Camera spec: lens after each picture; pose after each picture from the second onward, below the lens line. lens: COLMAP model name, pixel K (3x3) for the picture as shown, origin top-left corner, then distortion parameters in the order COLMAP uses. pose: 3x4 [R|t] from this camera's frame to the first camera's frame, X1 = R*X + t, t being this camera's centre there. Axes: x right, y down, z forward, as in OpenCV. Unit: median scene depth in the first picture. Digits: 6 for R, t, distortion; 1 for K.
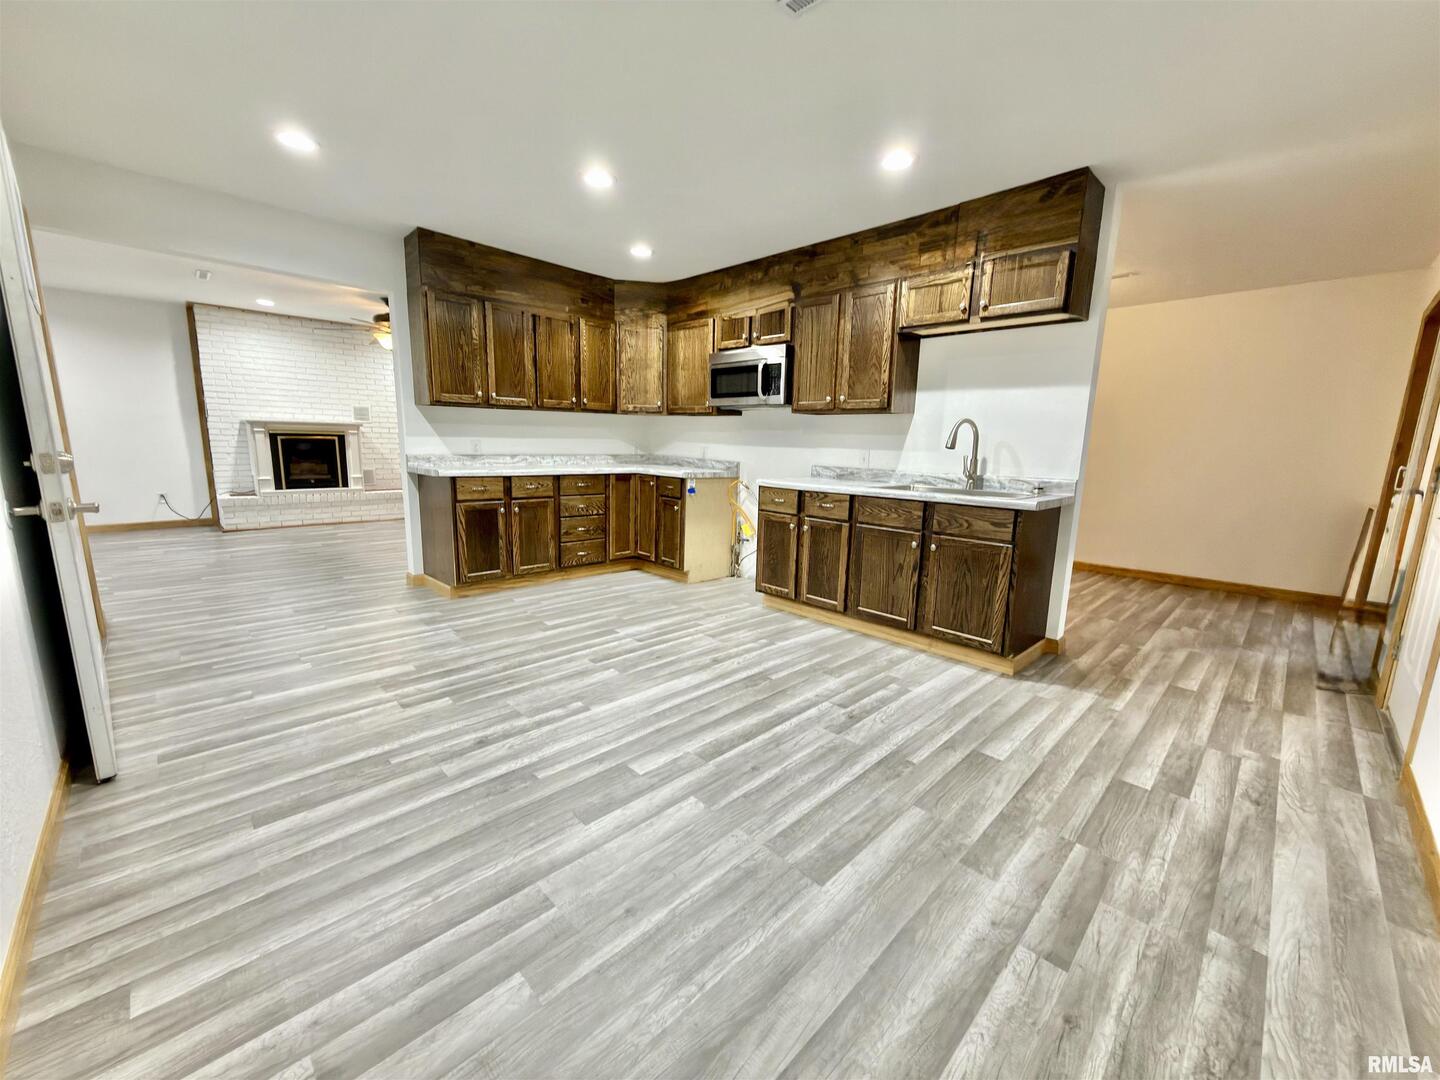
lens RADIAL K [[572.2, 0, 720.0], [0, 572.2, 544.0], [0, 0, 1]] dist [-0.002551, -0.000623]
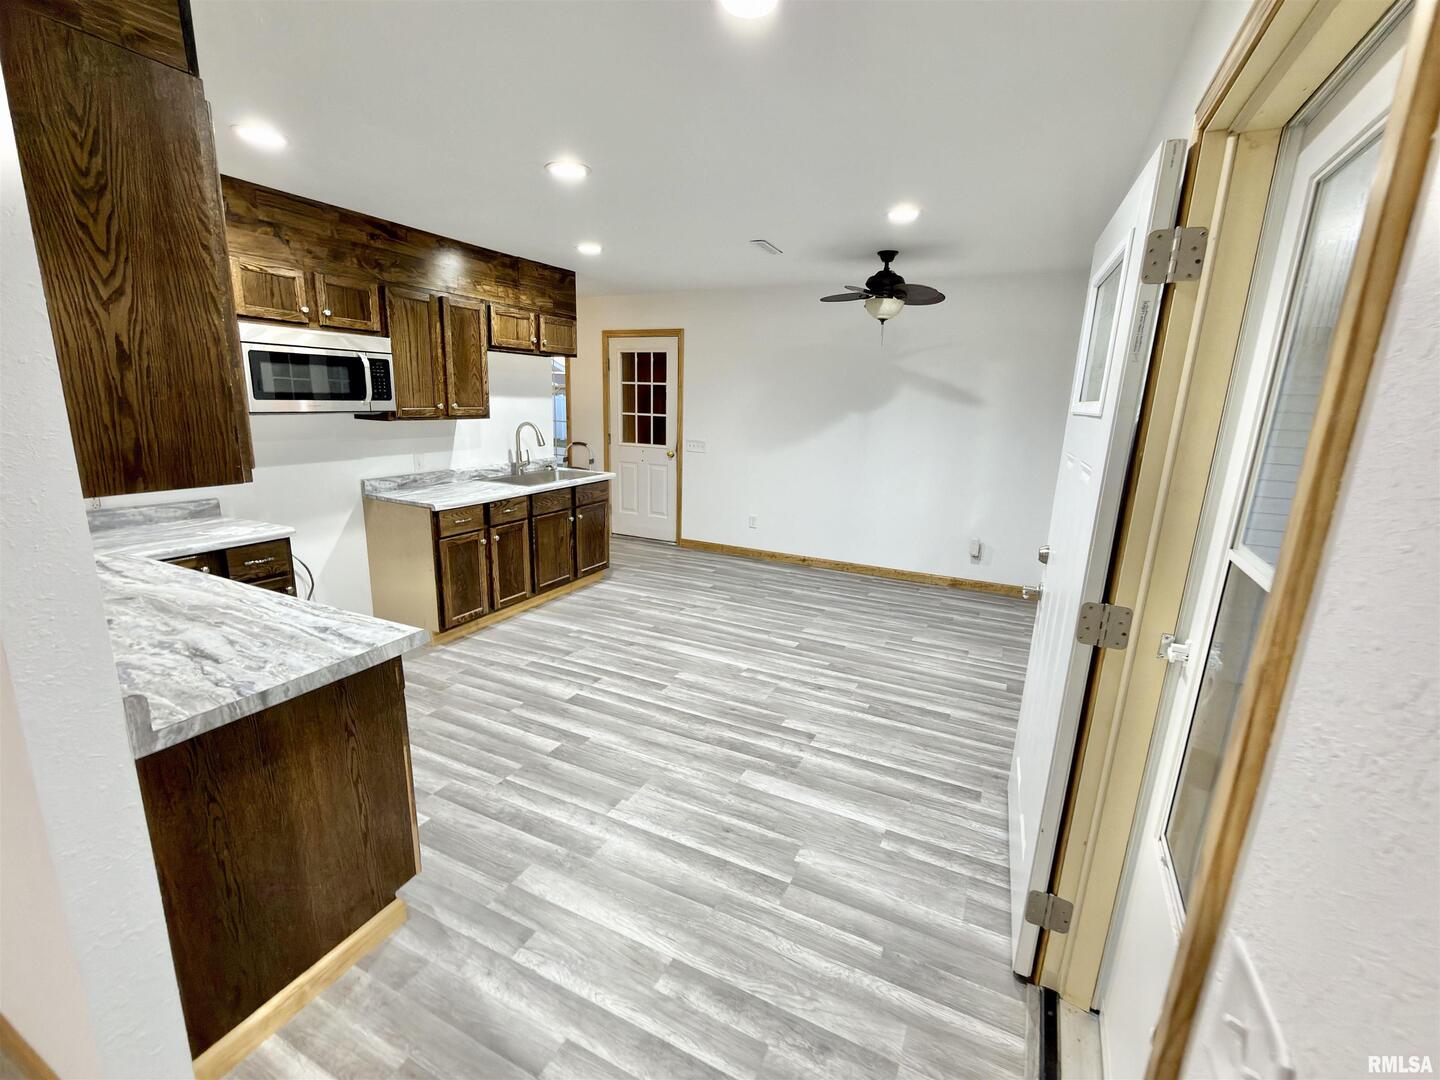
lens RADIAL K [[631.1, 0, 716.9], [0, 631.1, 544.1], [0, 0, 1]] dist [-0.002168, -0.000166]
pose [[-0.327162, -0.254653, 0.910009, -1.331495], [0.130400, 0.941626, 0.310381, -0.417561], [-0.935928, 0.220210, -0.274857, 1.256091]]
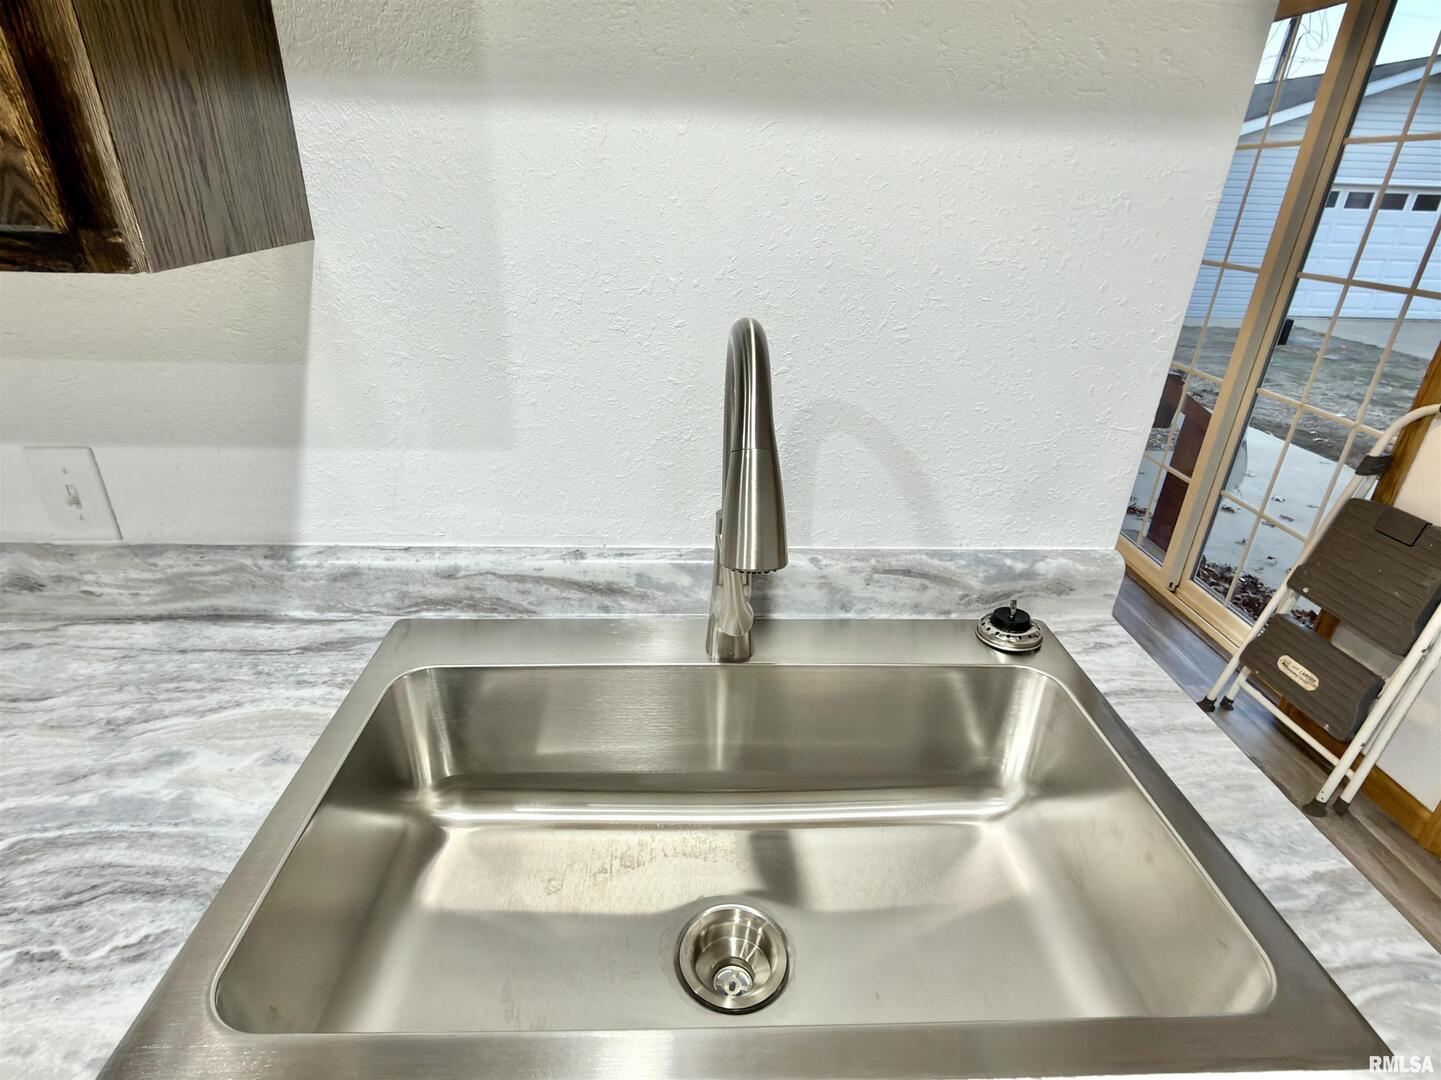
lens RADIAL K [[750.3, 0, 718.1], [0, 750.3, 540.6], [0, 0, 1]] dist [-0.000369, -0.000138]
pose [[0.673398, -0.326045, 0.663498, 0.333443], [0.119110, 0.933616, 0.337895, -0.279402], [-0.729622, -0.148509, 0.667530, 1.027984]]
